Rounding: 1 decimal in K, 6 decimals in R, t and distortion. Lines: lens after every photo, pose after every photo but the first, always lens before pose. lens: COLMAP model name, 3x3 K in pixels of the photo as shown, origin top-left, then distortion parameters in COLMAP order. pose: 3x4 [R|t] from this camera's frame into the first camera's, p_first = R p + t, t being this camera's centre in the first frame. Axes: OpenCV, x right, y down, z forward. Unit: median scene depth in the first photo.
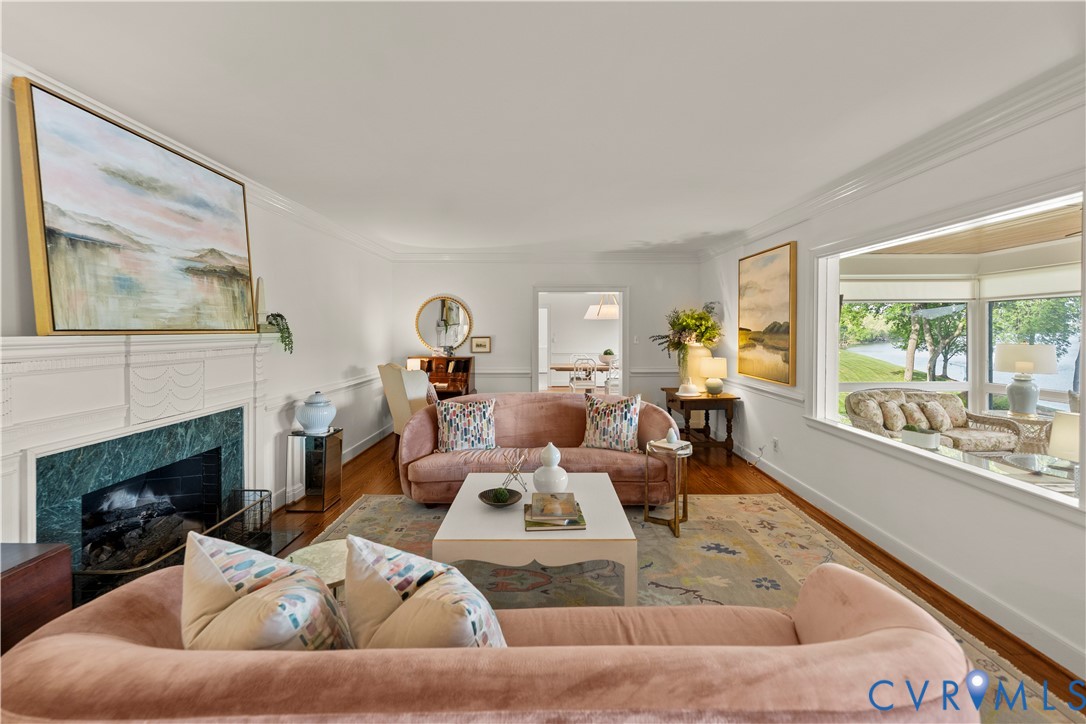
lens RADIAL K [[439.6, 0, 544.8], [0, 439.6, 331.3], [0, 0, 1]] dist [-0.000198, 0.000001]
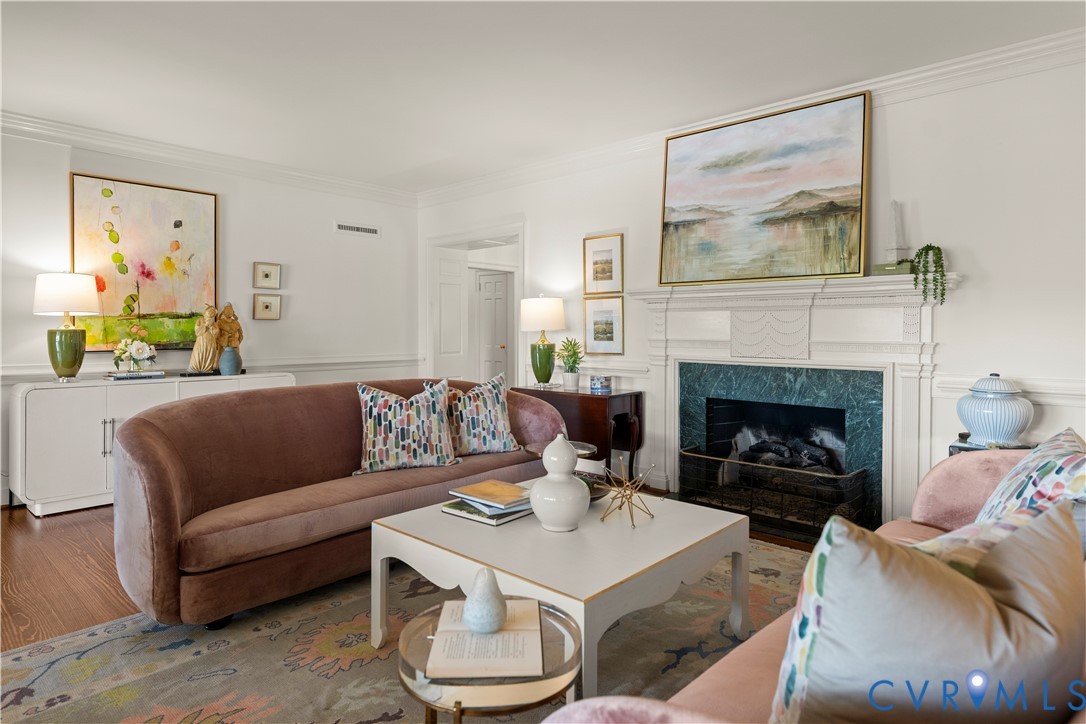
lens RADIAL K [[621.6, 0, 544.8], [0, 621.6, 334.0], [0, 0, 1]] dist [0.005045, 0.000764]
pose [[-0.672986, 0.005201, -0.739637, 0.659694], [-0.005379, 0.999914, 0.011925, 0.115916], [0.739636, 0.012004, -0.672900, 1.599110]]
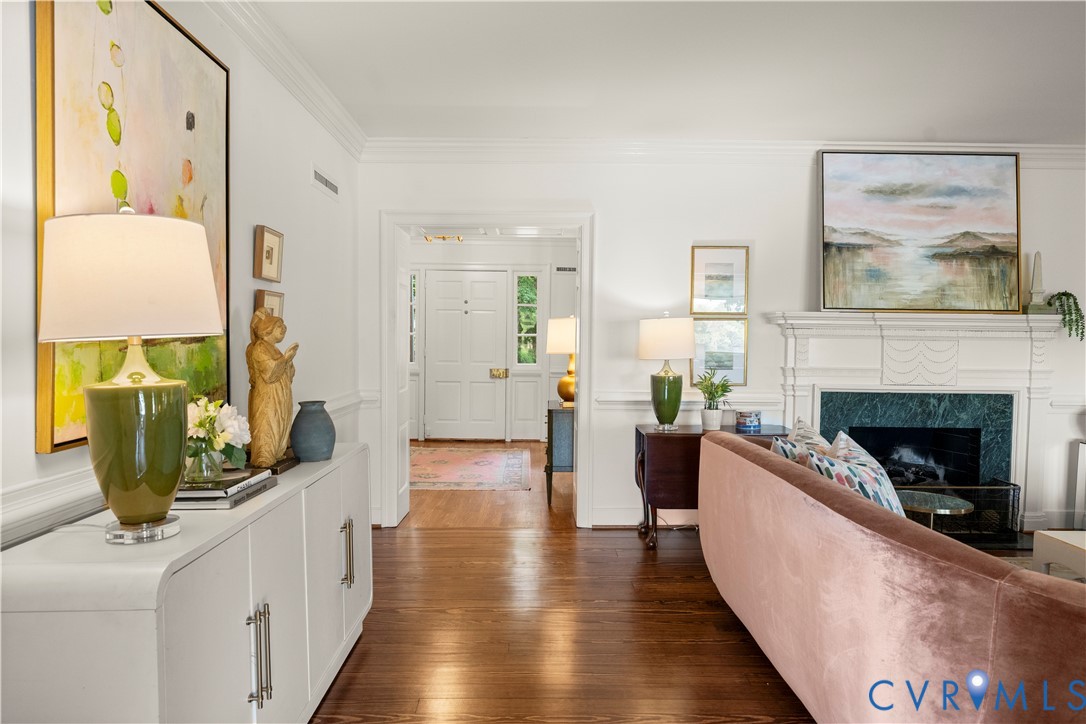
lens RADIAL K [[683.3, 0, 545.3], [0, 683.3, 366.7], [0, 0, 1]] dist [0.004850, 0.000752]
pose [[0.018631, 0.041567, -0.998962, 0.908434], [-0.016133, 0.999018, 0.041268, 0.084897], [0.999696, 0.015347, 0.019283, -0.020442]]
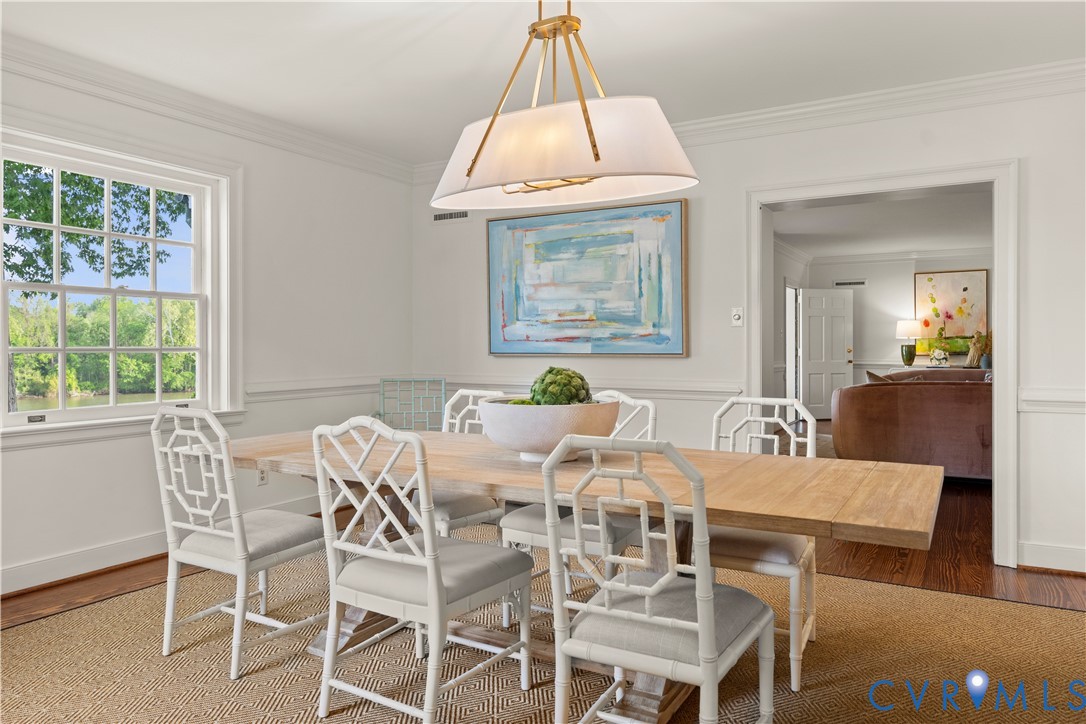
lens RADIAL K [[736.6, 0, 543.1], [0, 736.6, 349.5], [0, 0, 1]] dist [-0.001396, -0.000724]
pose [[-0.864641, 0.001996, 0.502386, -0.003072], [0.005941, 0.999963, 0.006252, 0.118360], [-0.502355, 0.008390, -0.864621, 4.342903]]
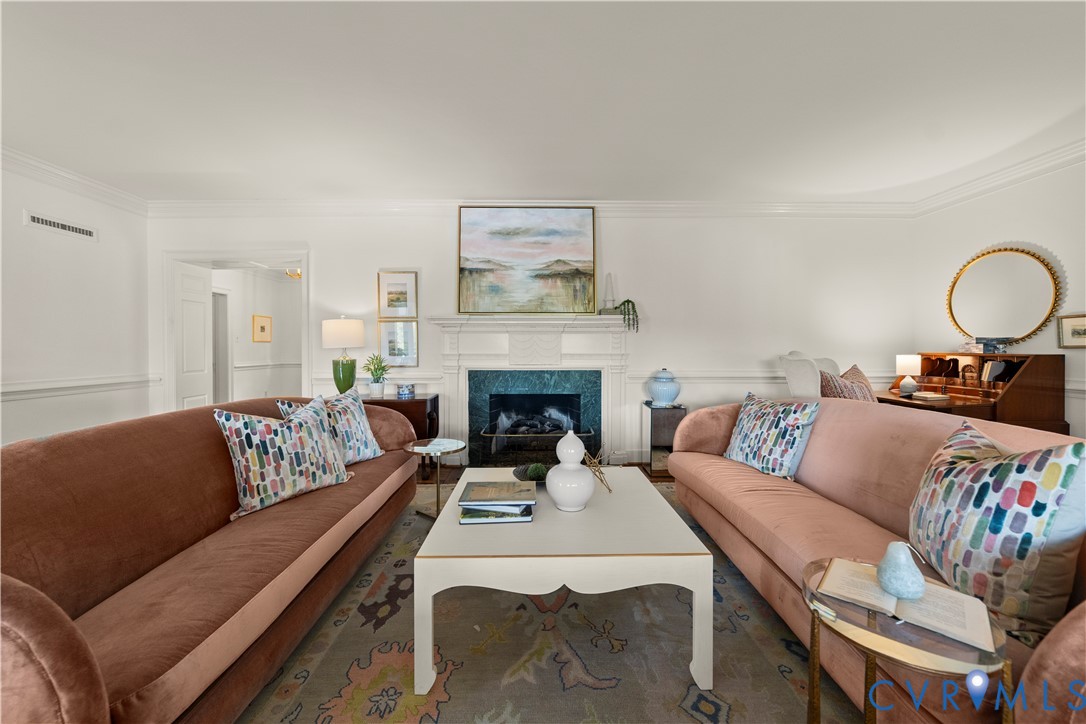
lens RADIAL K [[408.1, 0, 544.4], [0, 408.1, 348.1], [0, 0, 1]] dist [-0.000820, -0.000034]
pose [[0.020037, 0.002265, -0.999797, 0.700394], [-0.003530, 0.999991, 0.002195, 0.123305], [0.999793, 0.003486, 0.020045, 0.983667]]
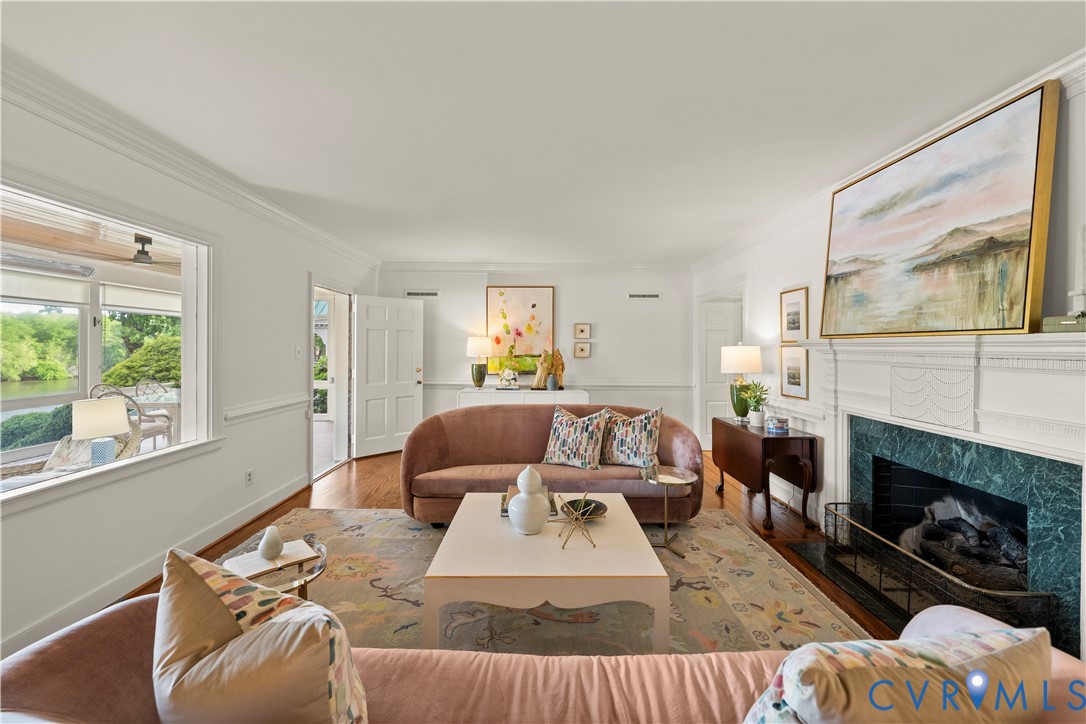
lens RADIAL K [[430.1, 0, 543.2], [0, 430.1, 345.5], [0, 0, 1]] dist [-0.000436, -0.000219]
pose [[-0.999931, -0.005198, -0.010505, -0.003504], [-0.005231, 0.999982, 0.003099, 0.026272], [0.010489, 0.003154, -0.999940, 1.885389]]
